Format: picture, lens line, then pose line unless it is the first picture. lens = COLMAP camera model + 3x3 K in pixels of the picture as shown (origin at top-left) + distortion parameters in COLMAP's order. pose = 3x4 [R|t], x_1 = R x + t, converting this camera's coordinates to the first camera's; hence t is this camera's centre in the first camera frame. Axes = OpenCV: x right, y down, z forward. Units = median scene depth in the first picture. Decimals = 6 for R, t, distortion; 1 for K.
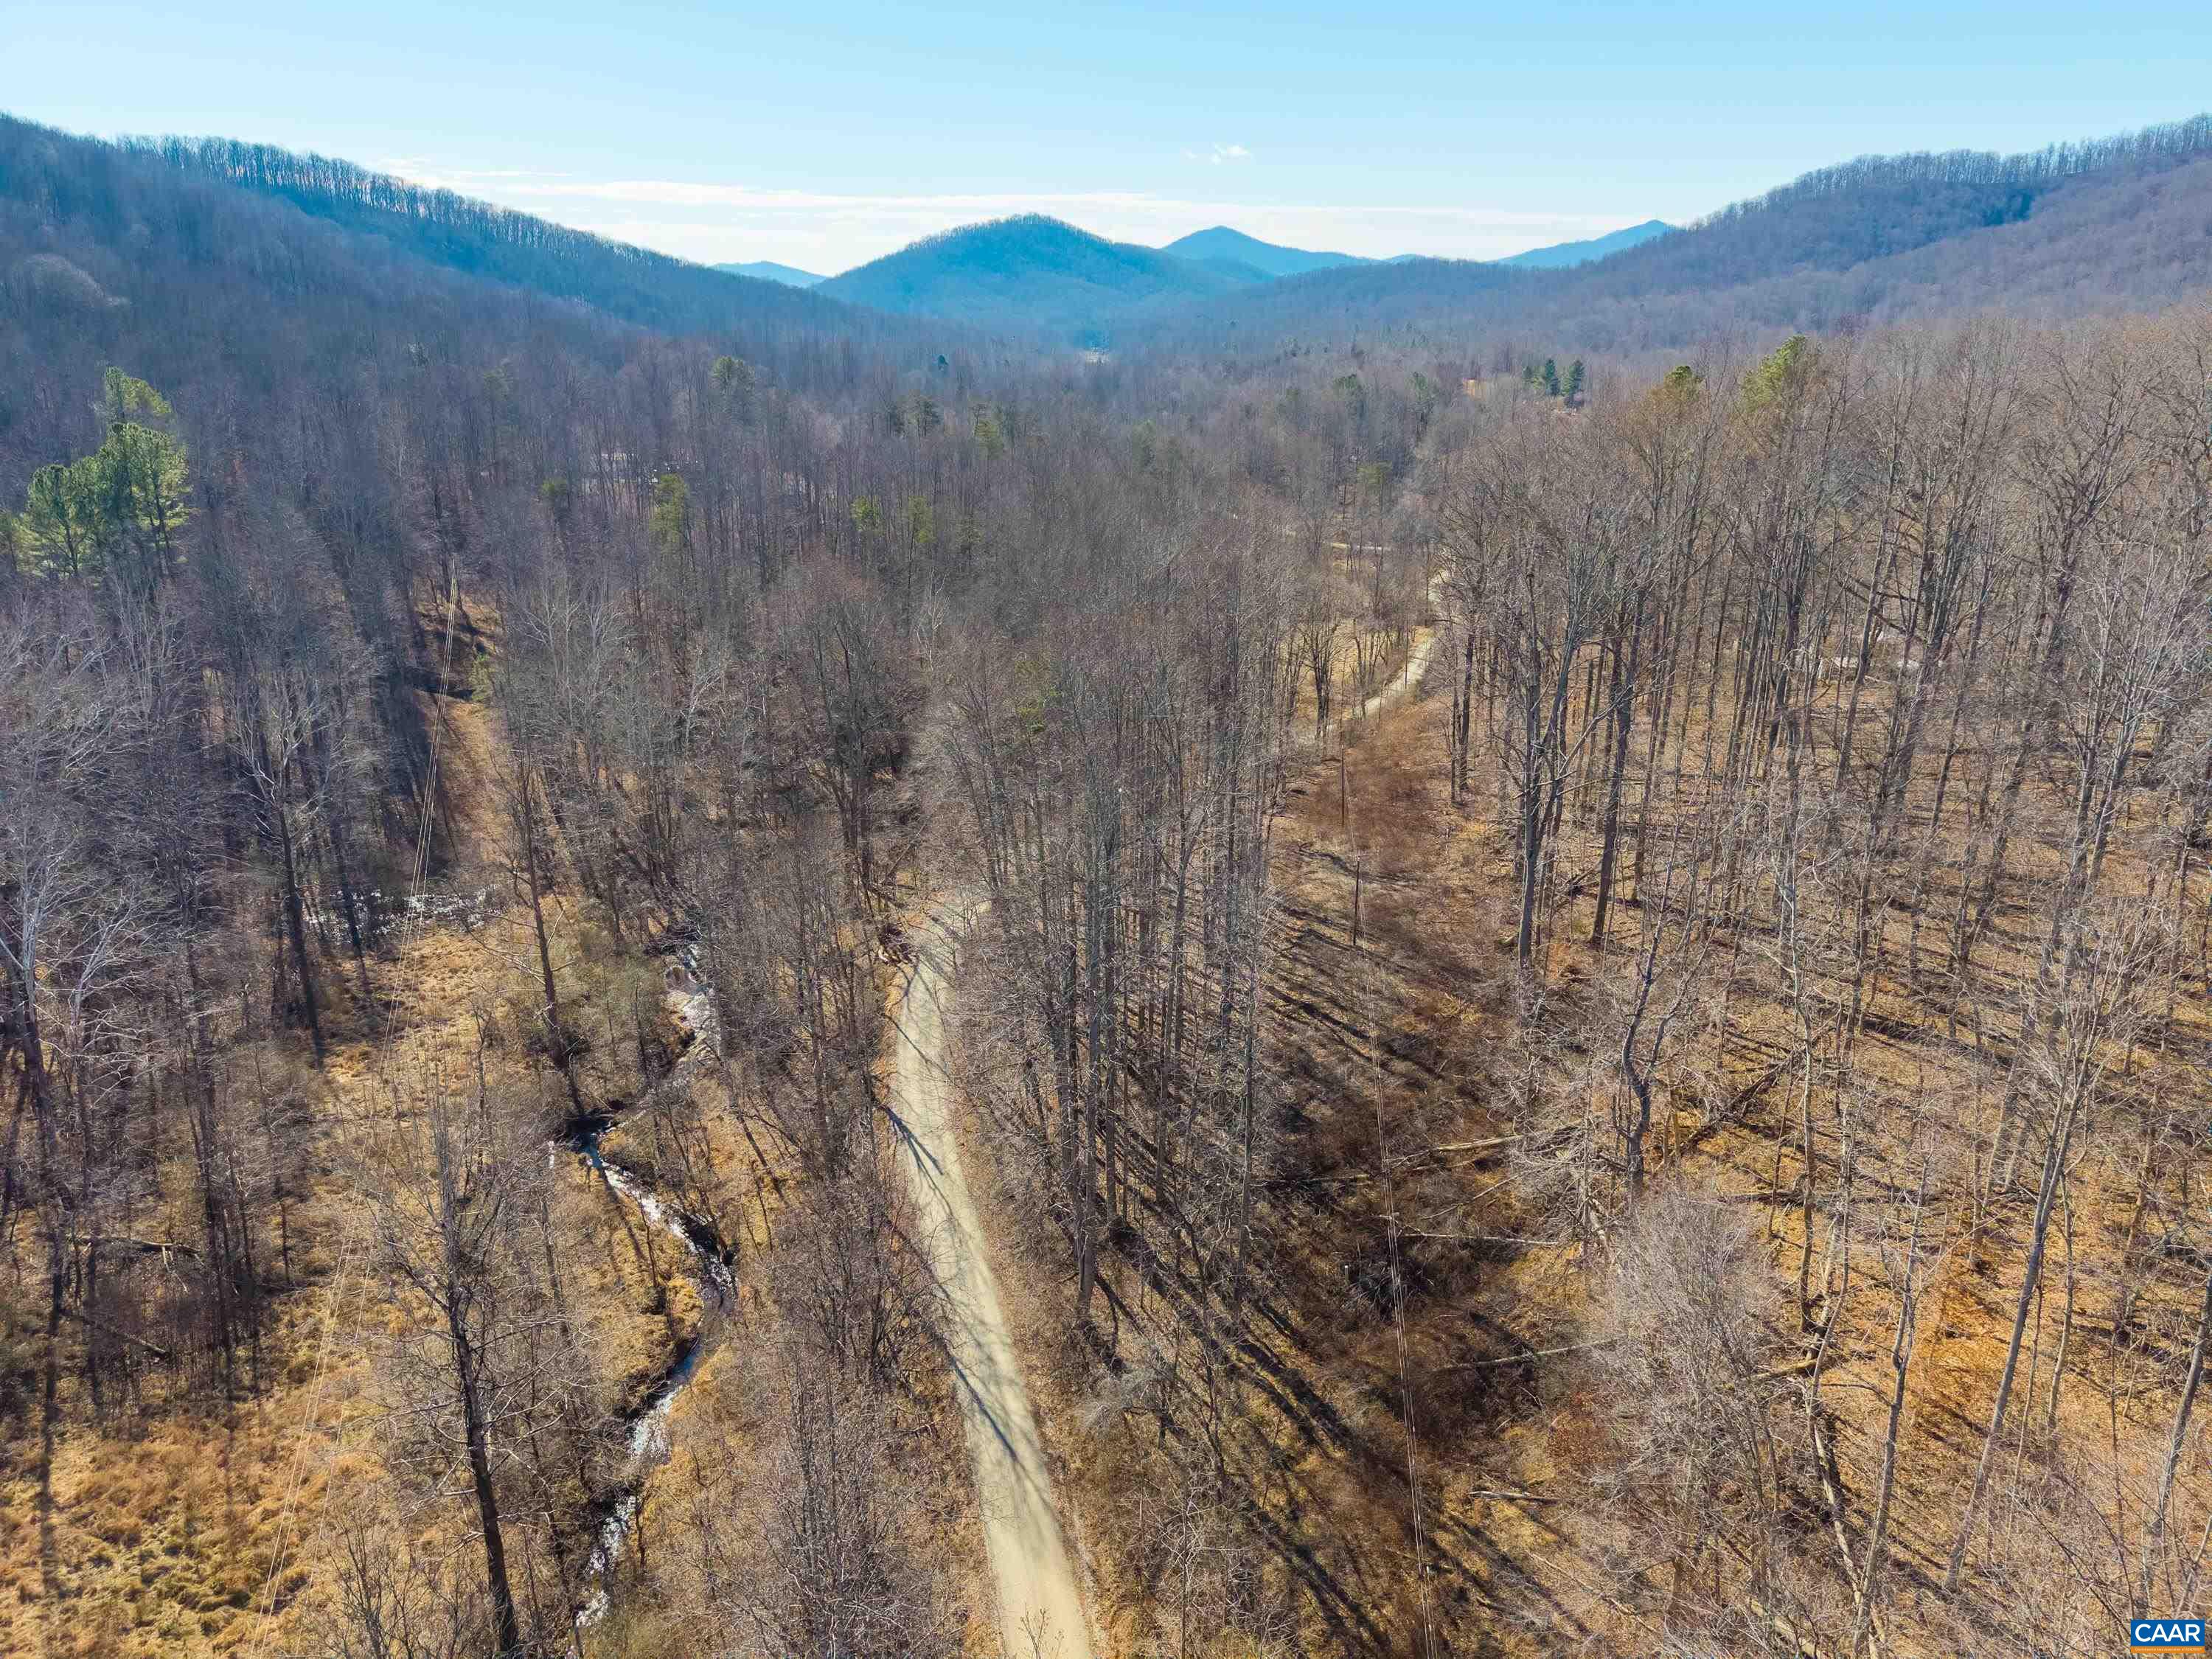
lens RADIAL K [[1483.2, 0, 1106.0], [0, 1483.2, 829.5], [0, 0, 1]] dist [0.024399, -0.017904]
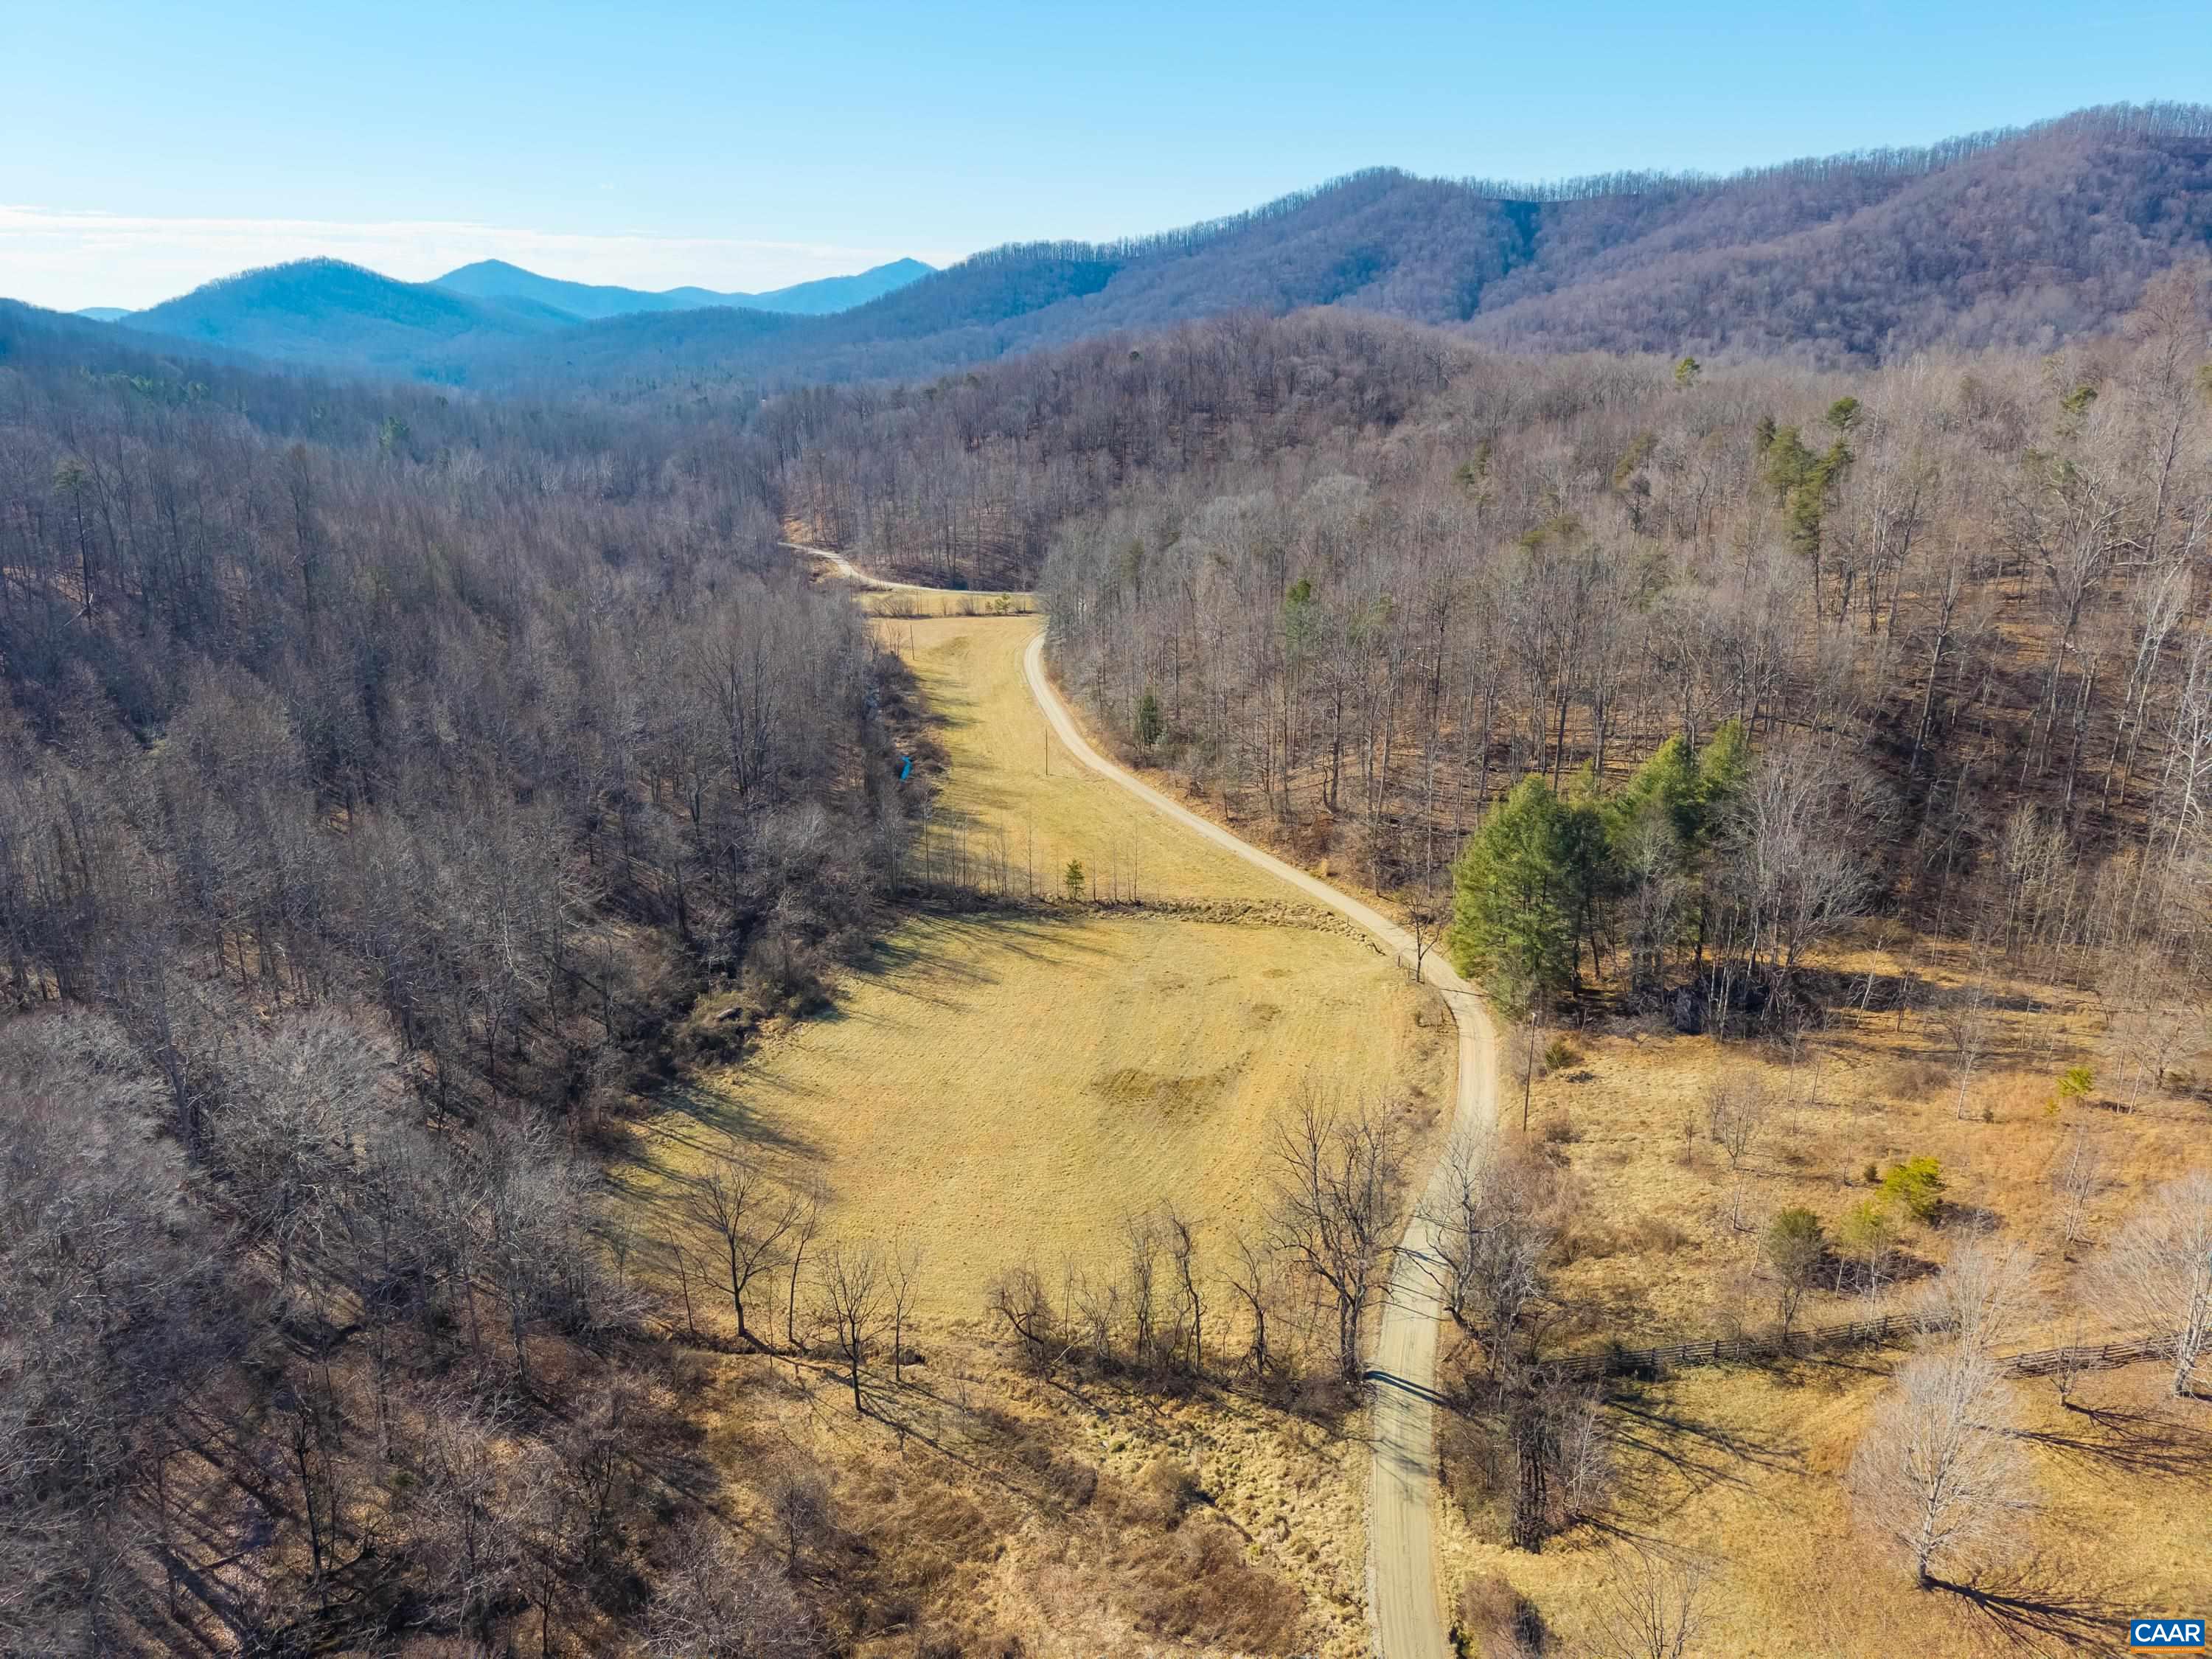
lens RADIAL K [[1483.2, 0, 1106.0], [0, 1483.2, 829.5], [0, 0, 1]] dist [0.024399, -0.017904]
pose [[0.901677, -0.146837, 0.406715, -0.061316], [0.153373, 0.988028, 0.016685, 0.079706], [-0.404296, 0.047334, 0.913402, -0.255251]]
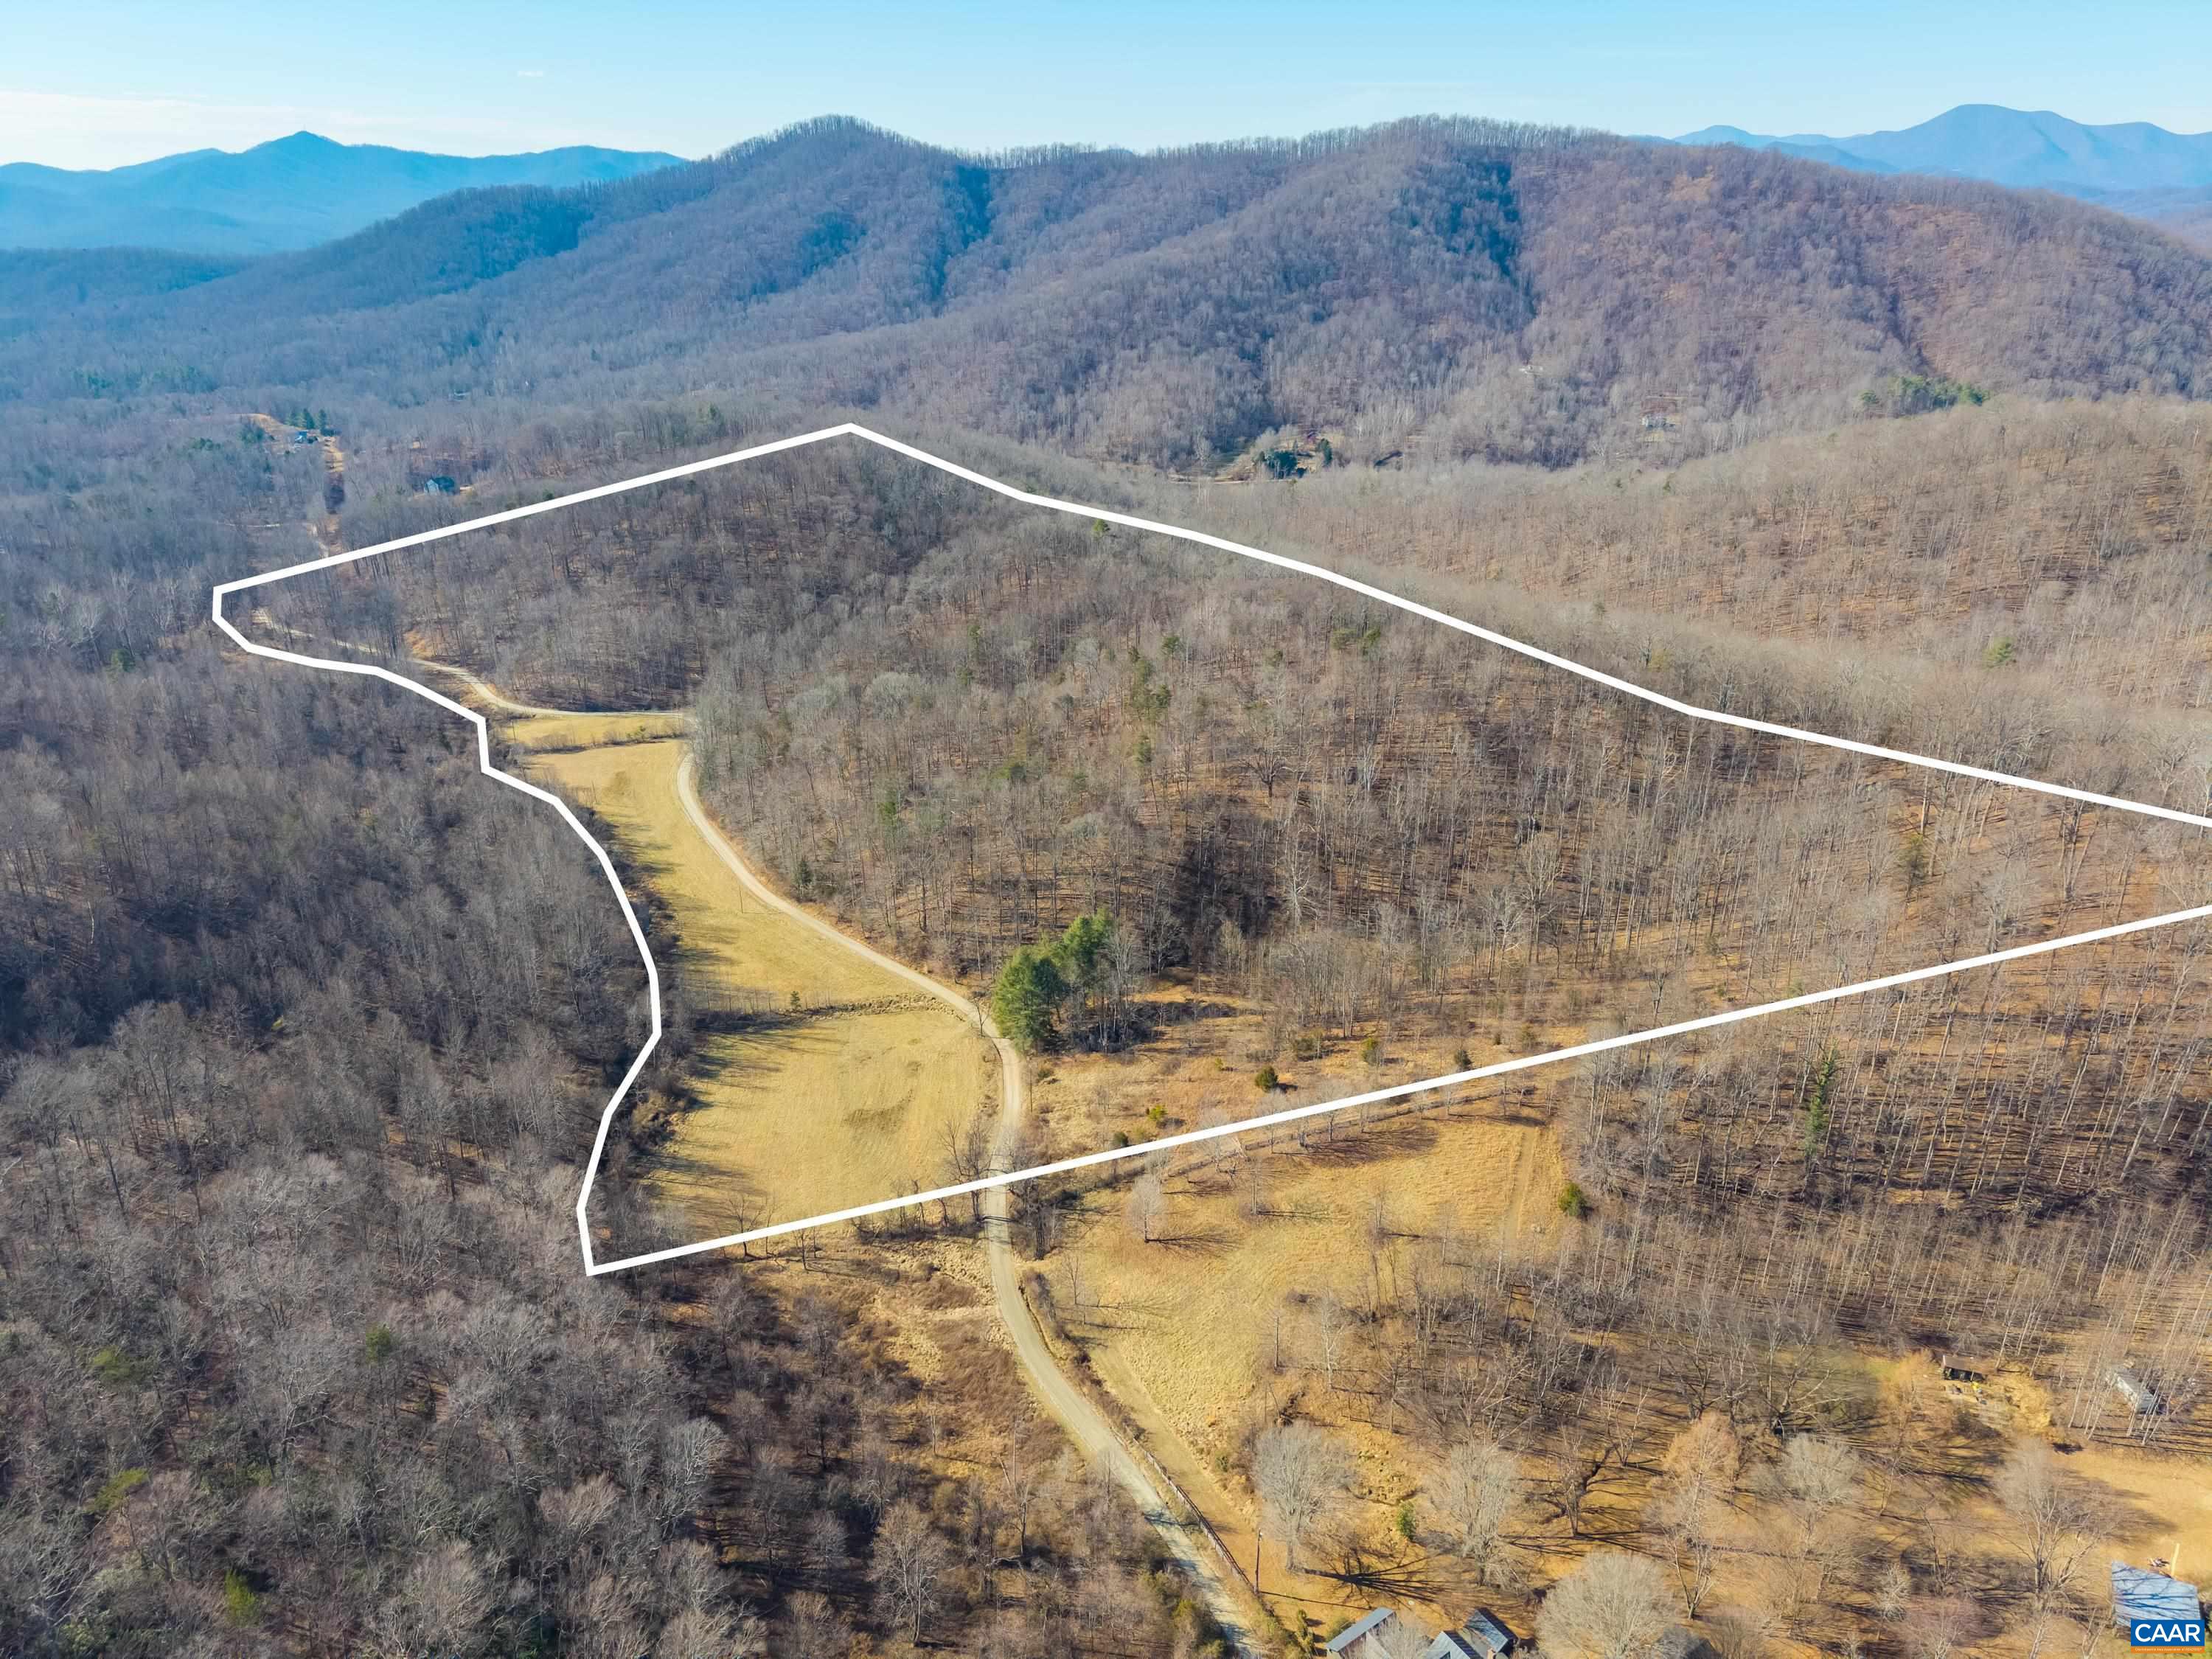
lens RADIAL K [[1499.0, 0, 1098.8], [0, 1499.0, 764.4], [0, 0, 1]] dist [0.132304, -0.192190]
pose [[0.713060, -0.255106, 0.653044, -0.109573], [0.242172, 0.963742, 0.112050, 0.045940], [-0.657951, 0.078251, 0.748985, -0.328513]]
